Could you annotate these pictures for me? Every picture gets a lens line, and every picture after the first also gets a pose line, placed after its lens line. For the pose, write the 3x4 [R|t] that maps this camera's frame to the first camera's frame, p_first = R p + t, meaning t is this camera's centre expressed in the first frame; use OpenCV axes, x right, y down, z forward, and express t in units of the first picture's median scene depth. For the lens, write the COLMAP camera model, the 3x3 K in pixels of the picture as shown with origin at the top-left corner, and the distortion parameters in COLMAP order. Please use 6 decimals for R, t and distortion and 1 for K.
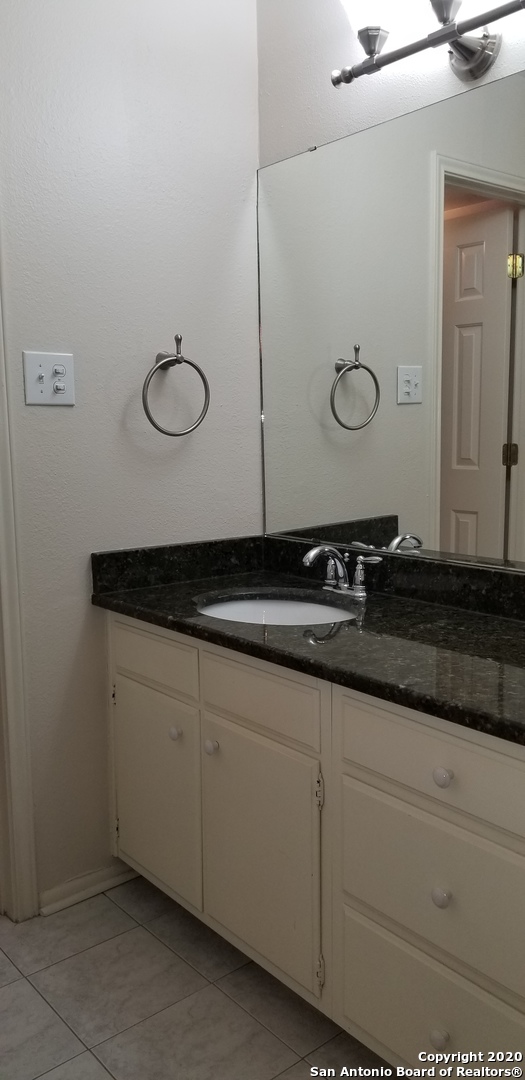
lens RADIAL K [[845.1, 0, 272.5], [0, 845.1, 550.0], [0, 0, 1]] dist [0.077937, -0.113557]
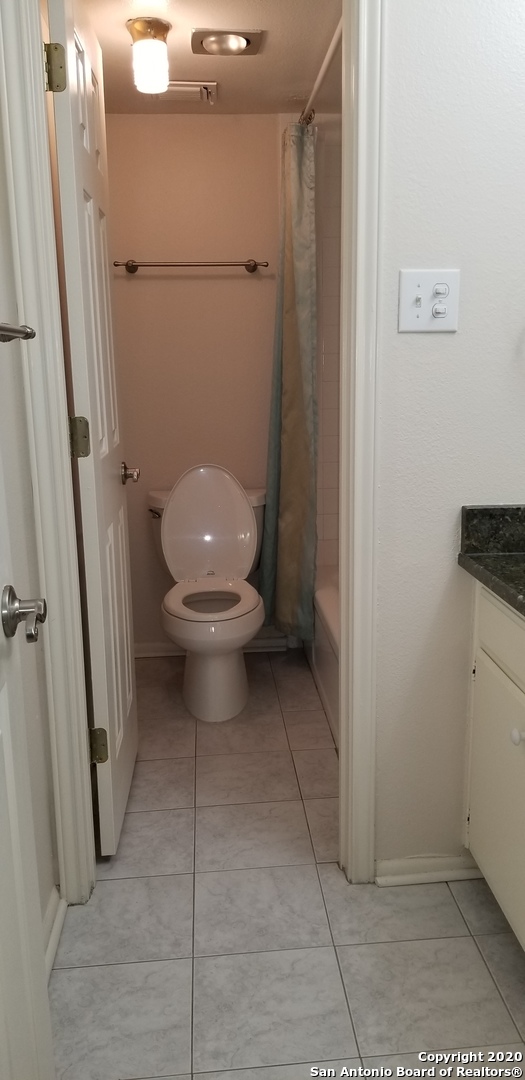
lens RADIAL K [[845.1, 0, 272.5], [0, 845.1, 550.0], [0, 0, 1]] dist [0.077937, -0.113557]
pose [[0.824373, 0.125167, -0.552035, 0.110797], [-0.082495, 0.991400, 0.101594, -0.023940], [0.560003, -0.038212, 0.827609, 0.176803]]
